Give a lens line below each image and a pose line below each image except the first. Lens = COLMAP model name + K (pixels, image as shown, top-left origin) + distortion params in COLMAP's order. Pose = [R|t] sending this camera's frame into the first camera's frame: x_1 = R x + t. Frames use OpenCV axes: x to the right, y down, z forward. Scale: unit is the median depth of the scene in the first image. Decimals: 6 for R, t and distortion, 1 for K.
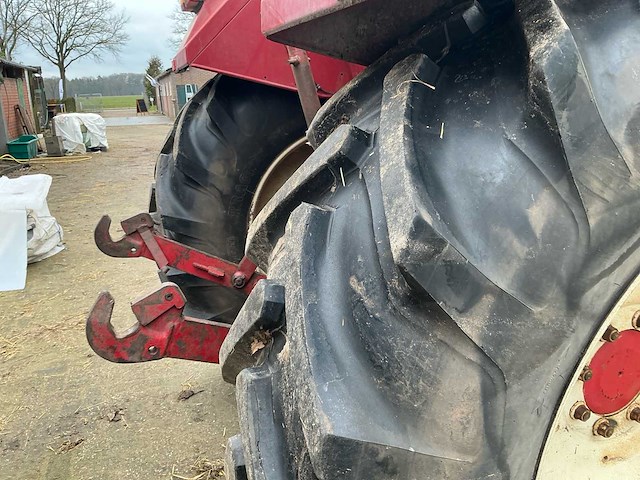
lens RADIAL K [[527.6, 0, 318.8], [0, 527.6, 238.9], [0, 0, 1]] dist [0.143771, -0.294437]
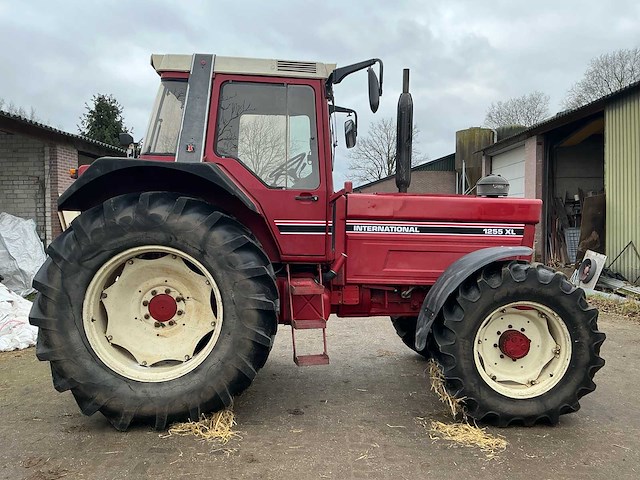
lens RADIAL K [[527.6, 0, 318.8], [0, 527.6, 238.9], [0, 0, 1]] dist [0.143771, -0.294437]
pose [[0.946479, 0.033941, -0.320977, 4.647926], [-0.106203, 0.971830, -0.210398, 0.786090], [0.304794, 0.233226, 0.923421, -3.478691]]
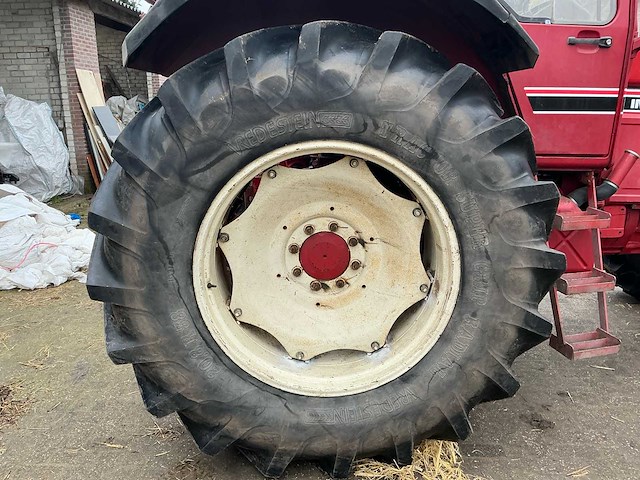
lens RADIAL K [[527.6, 0, 318.8], [0, 527.6, 238.9], [0, 0, 1]] dist [0.143771, -0.294437]
pose [[0.940415, 0.095690, -0.326286, 2.050263], [-0.102247, 0.994755, -0.002963, 0.360936], [0.324291, 0.036149, 0.945267, -1.326452]]
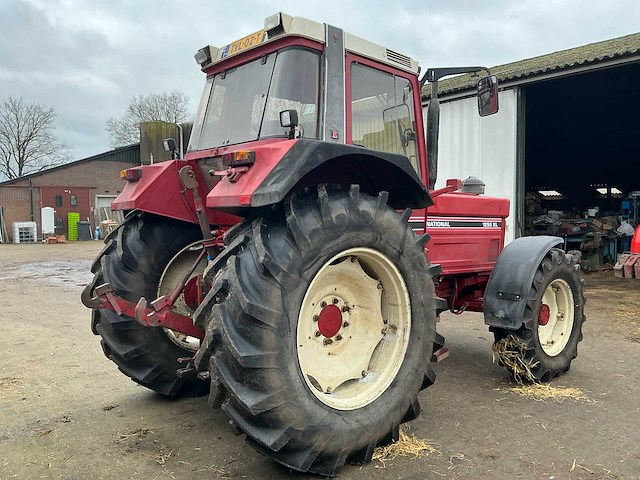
lens RADIAL K [[527.6, 0, 318.8], [0, 527.6, 238.9], [0, 0, 1]] dist [0.143771, -0.294437]
pose [[0.937097, 0.001827, 0.349064, -0.882325], [0.076323, 0.974718, -0.210000, 0.749114], [-0.340622, 0.223432, 0.913266, -3.029577]]
